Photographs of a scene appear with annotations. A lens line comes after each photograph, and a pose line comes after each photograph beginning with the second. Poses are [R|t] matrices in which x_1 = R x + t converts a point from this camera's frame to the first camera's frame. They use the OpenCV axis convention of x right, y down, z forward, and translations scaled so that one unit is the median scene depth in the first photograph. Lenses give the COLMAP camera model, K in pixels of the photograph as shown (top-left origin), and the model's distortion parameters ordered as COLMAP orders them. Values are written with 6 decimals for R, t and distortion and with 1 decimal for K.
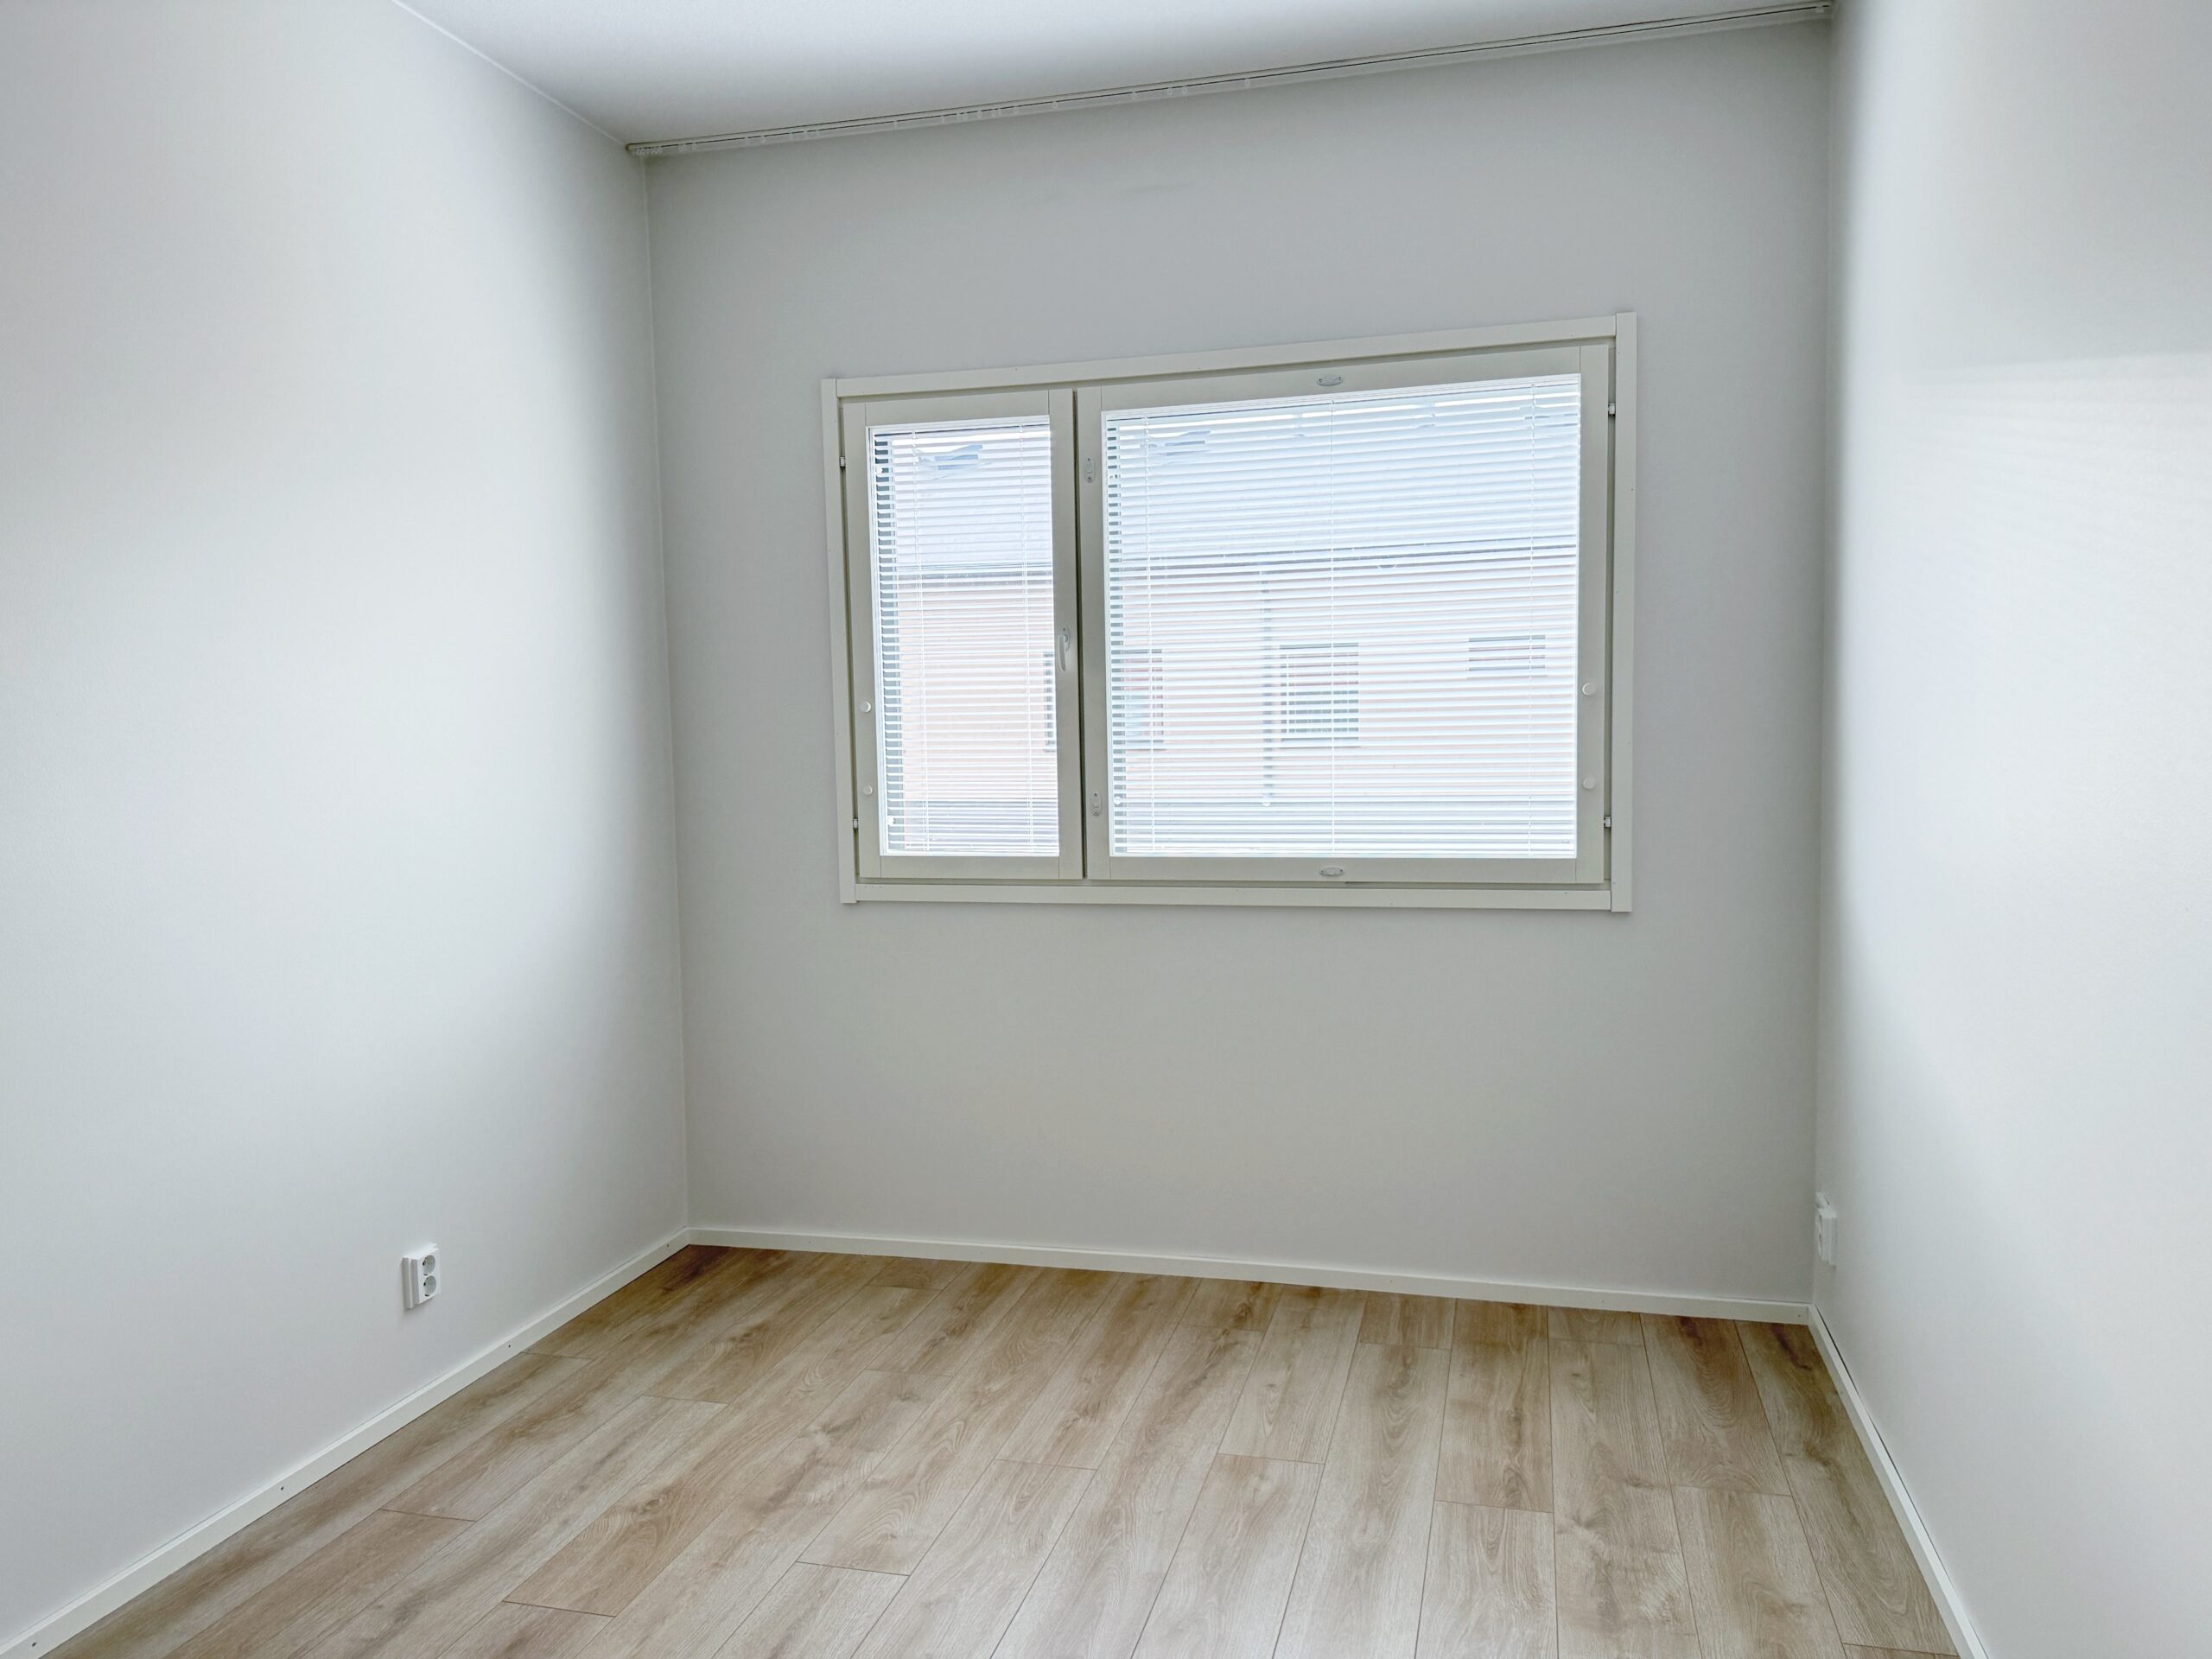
lens RADIAL K [[1646.6, 0, 1096.5], [0, 1646.6, 792.2], [0, 0, 1]] dist [0.106744, -0.220259]
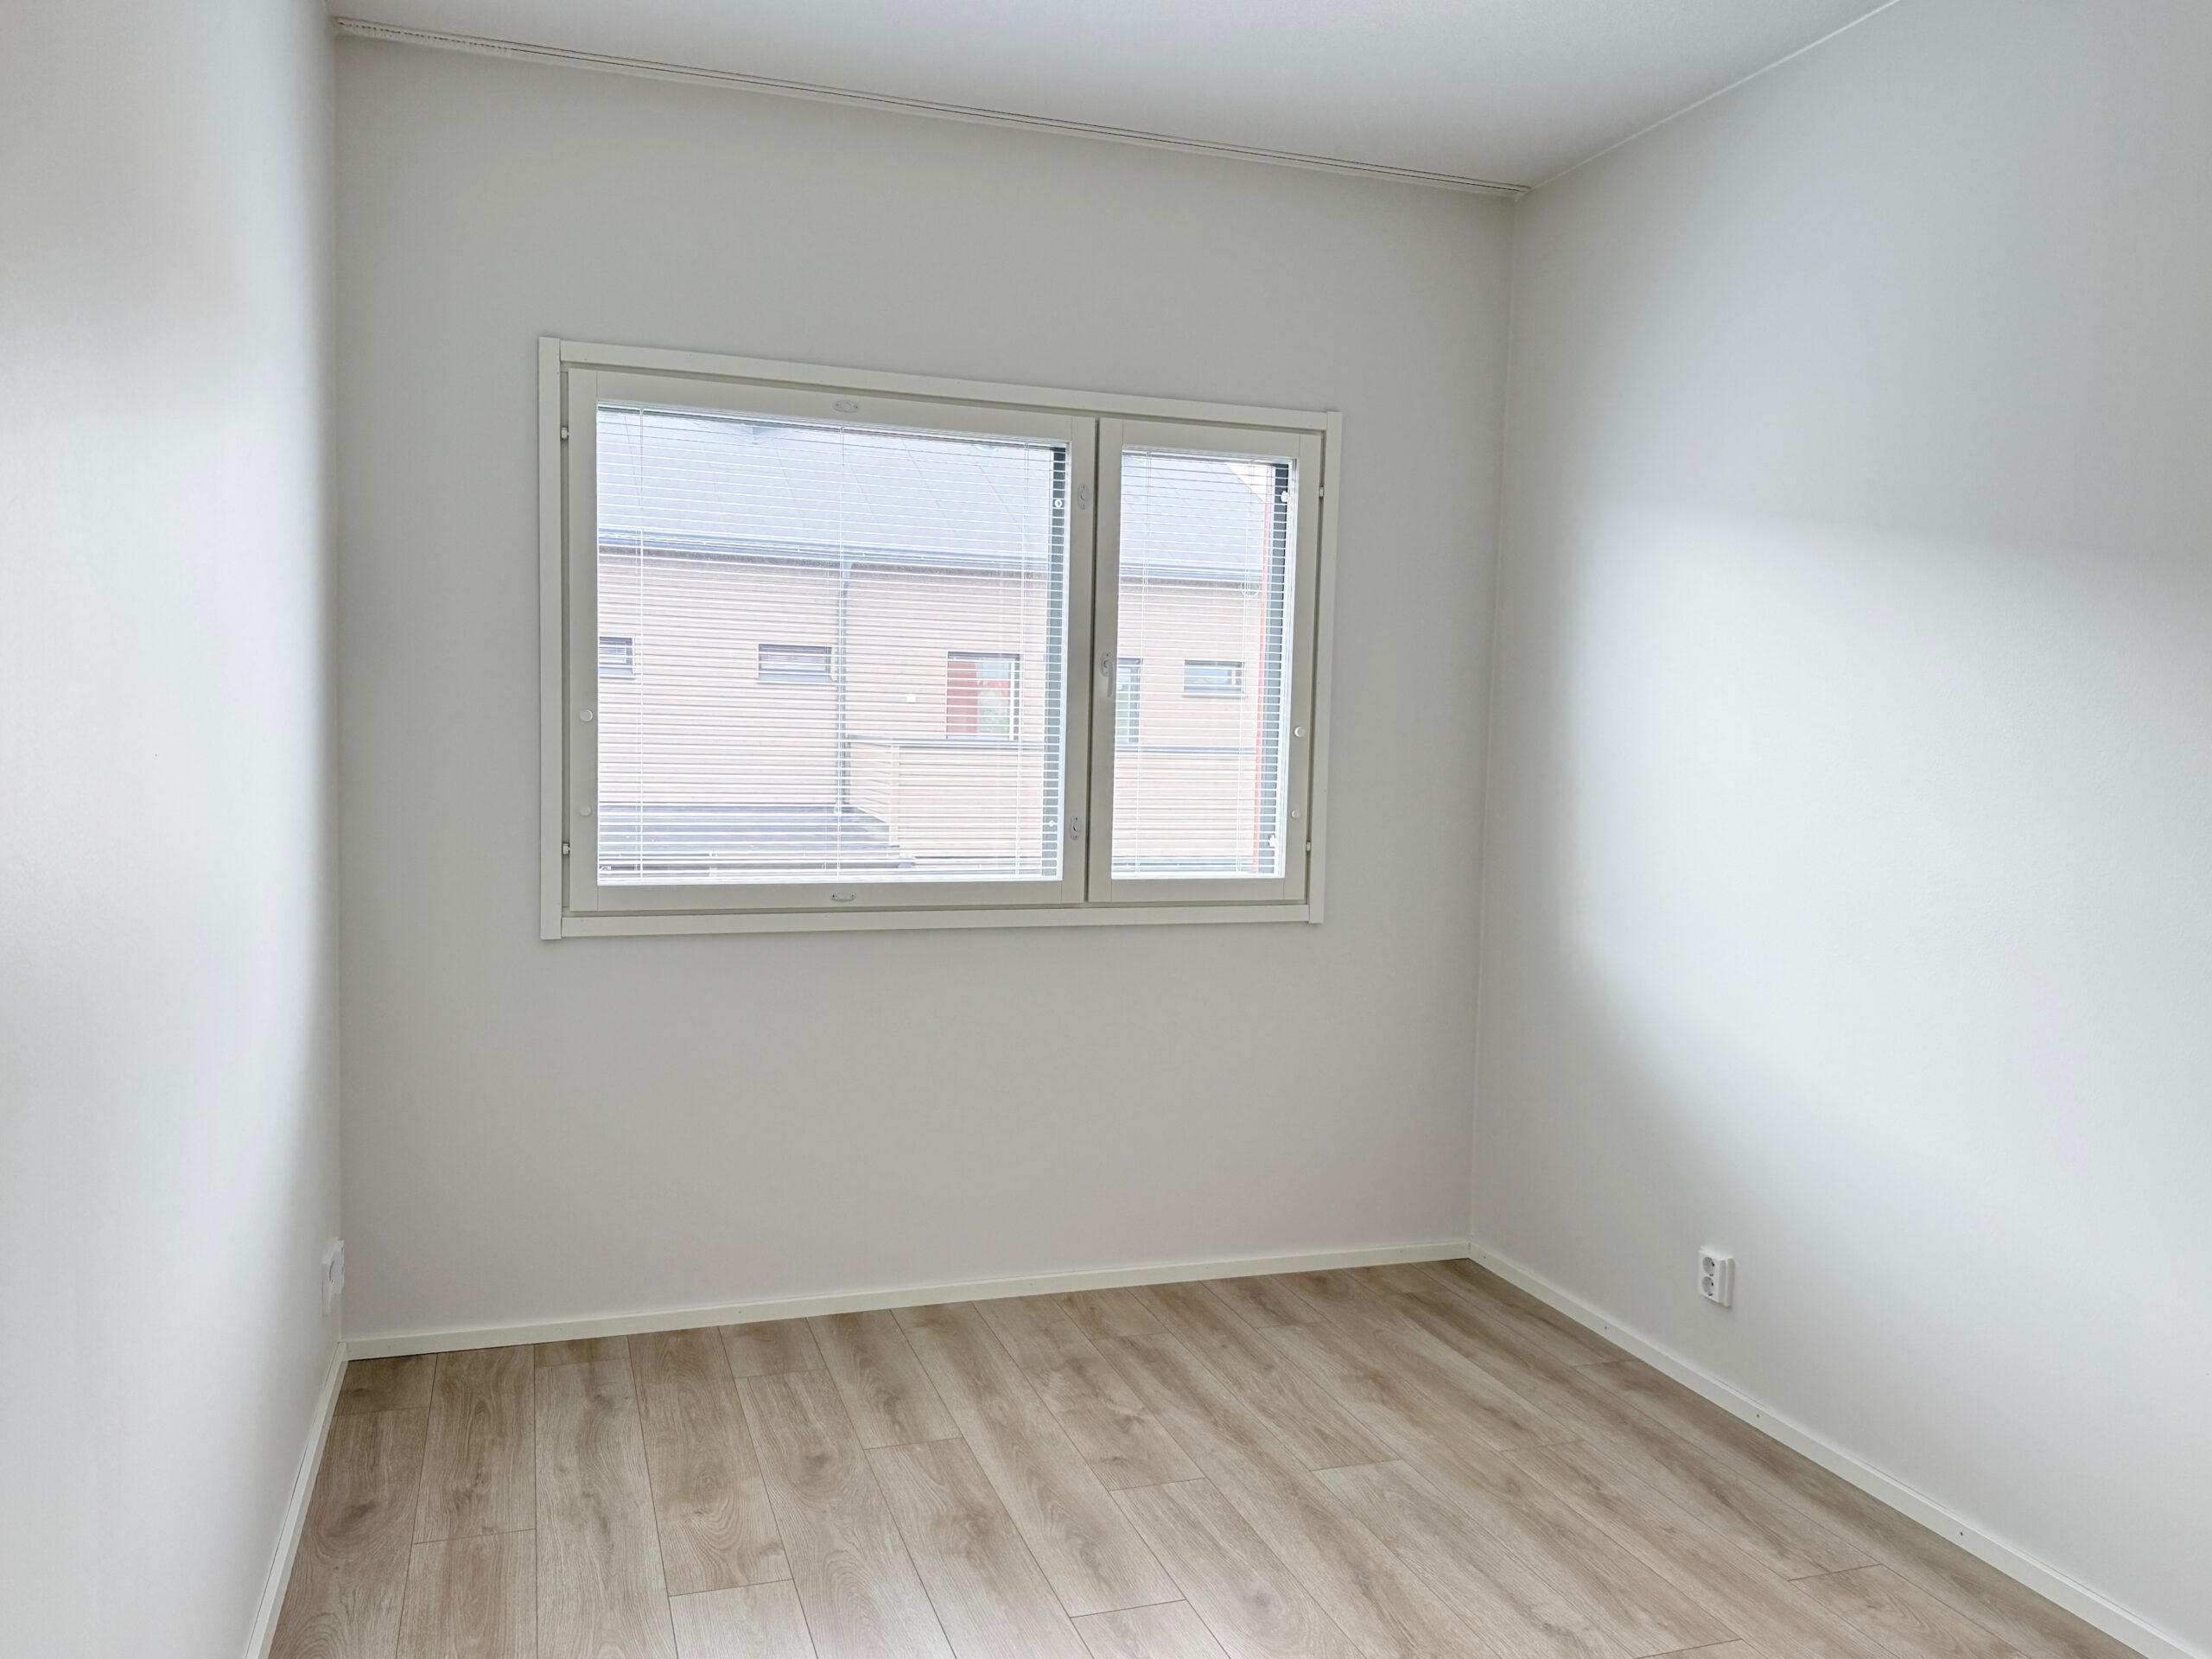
lens RADIAL K [[1646.6, 0, 1096.5], [0, 1646.6, 792.2], [0, 0, 1]] dist [0.106744, -0.220259]
pose [[0.825789, 0.019643, 0.563637, -0.411865], [-0.010500, 0.999756, -0.019459, 0.003531], [-0.563882, 0.010150, 0.825793, 0.117546]]
